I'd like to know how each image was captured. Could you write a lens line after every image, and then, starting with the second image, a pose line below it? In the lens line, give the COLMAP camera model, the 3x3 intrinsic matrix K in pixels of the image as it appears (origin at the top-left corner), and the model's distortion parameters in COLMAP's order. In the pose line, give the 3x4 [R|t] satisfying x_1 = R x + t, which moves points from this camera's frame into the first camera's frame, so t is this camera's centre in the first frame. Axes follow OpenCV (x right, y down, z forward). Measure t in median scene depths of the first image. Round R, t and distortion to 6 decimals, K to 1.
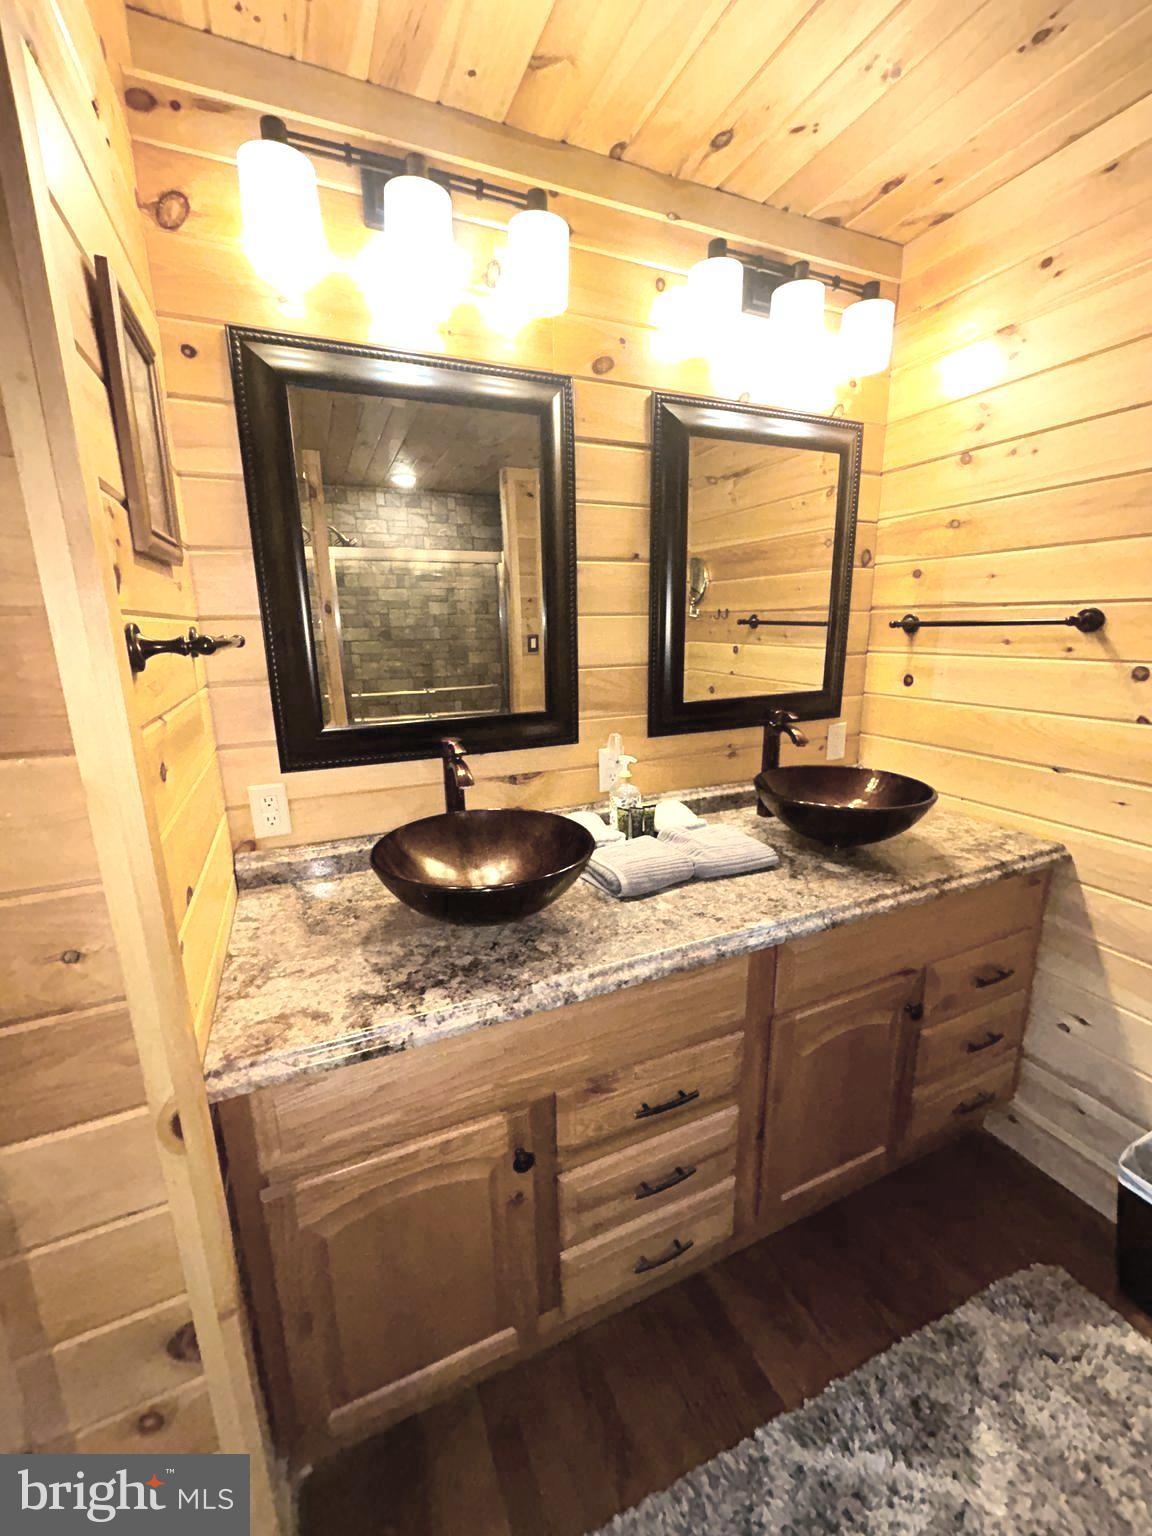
lens RADIAL K [[616.1, 0, 572.8], [0, 616.1, 763.6], [0, 0, 1]] dist [-0.002401, 0.001478]
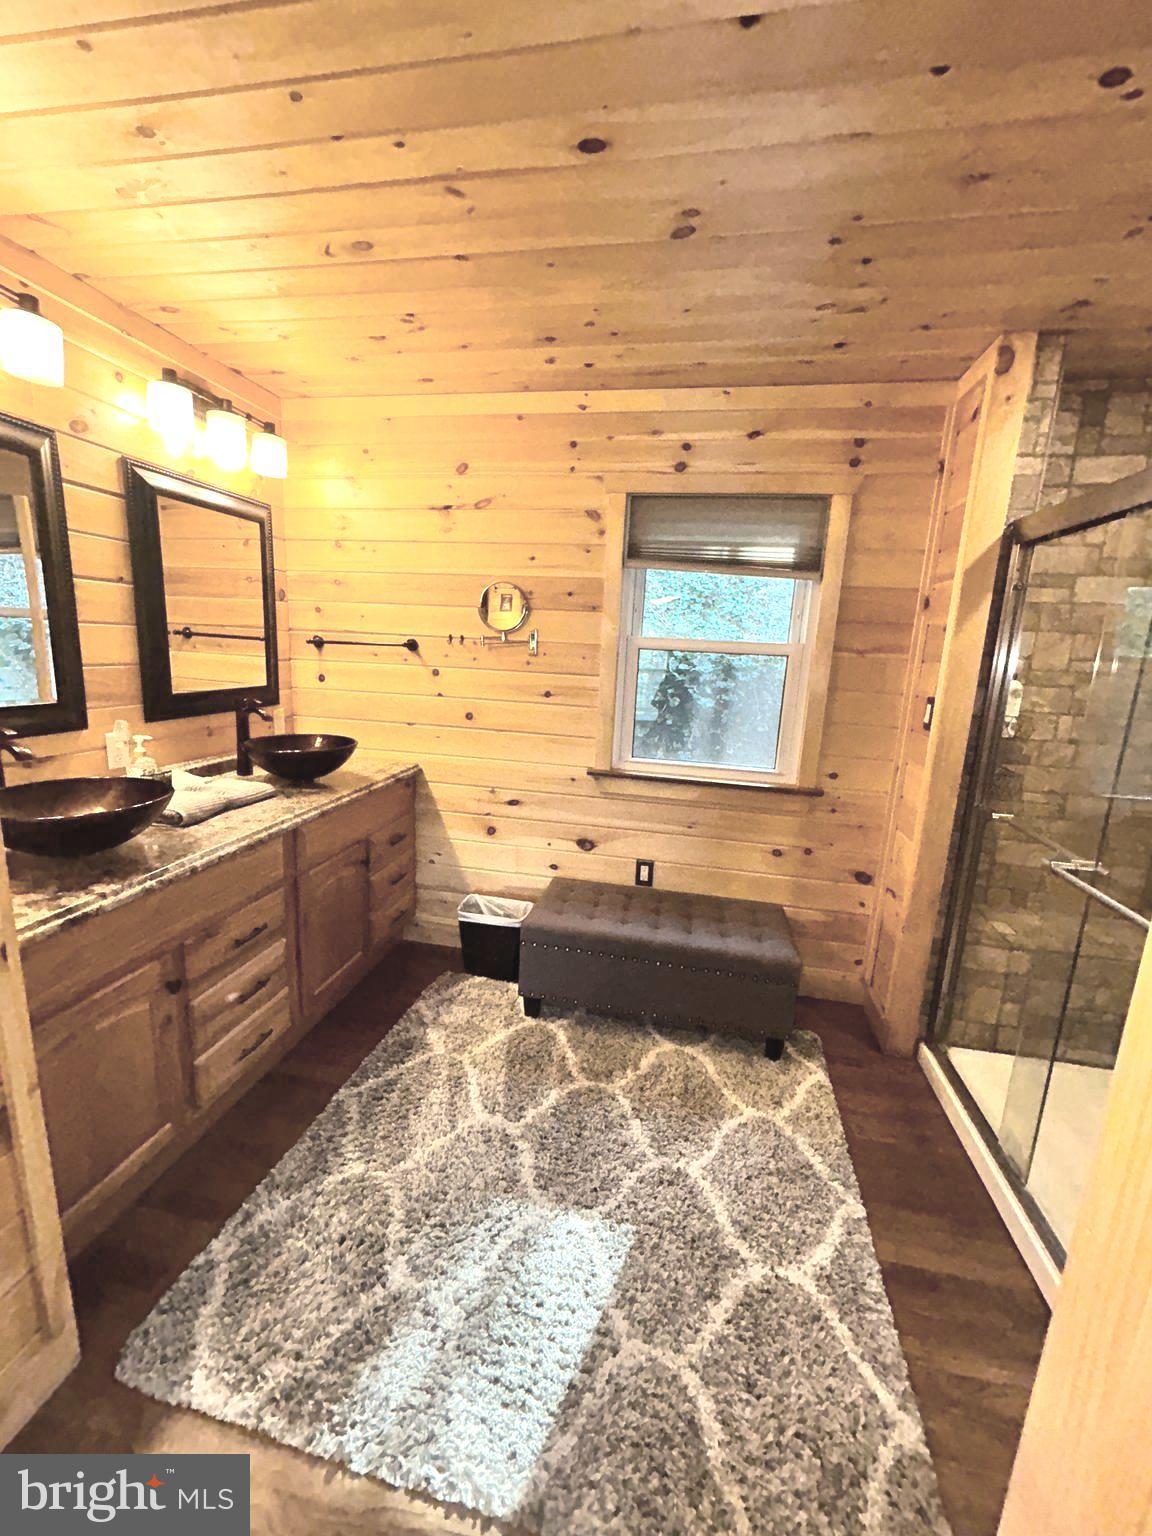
lens RADIAL K [[616.1, 0, 575.9], [0, 616.1, 768.7], [0, 0, 1]] dist [-0.002401, 0.001478]
pose [[0.571132, -0.120558, 0.811957, -0.455462], [0.131483, 0.989820, 0.054481, 0.108641], [-0.810260, 0.075643, 0.581169, -0.483559]]
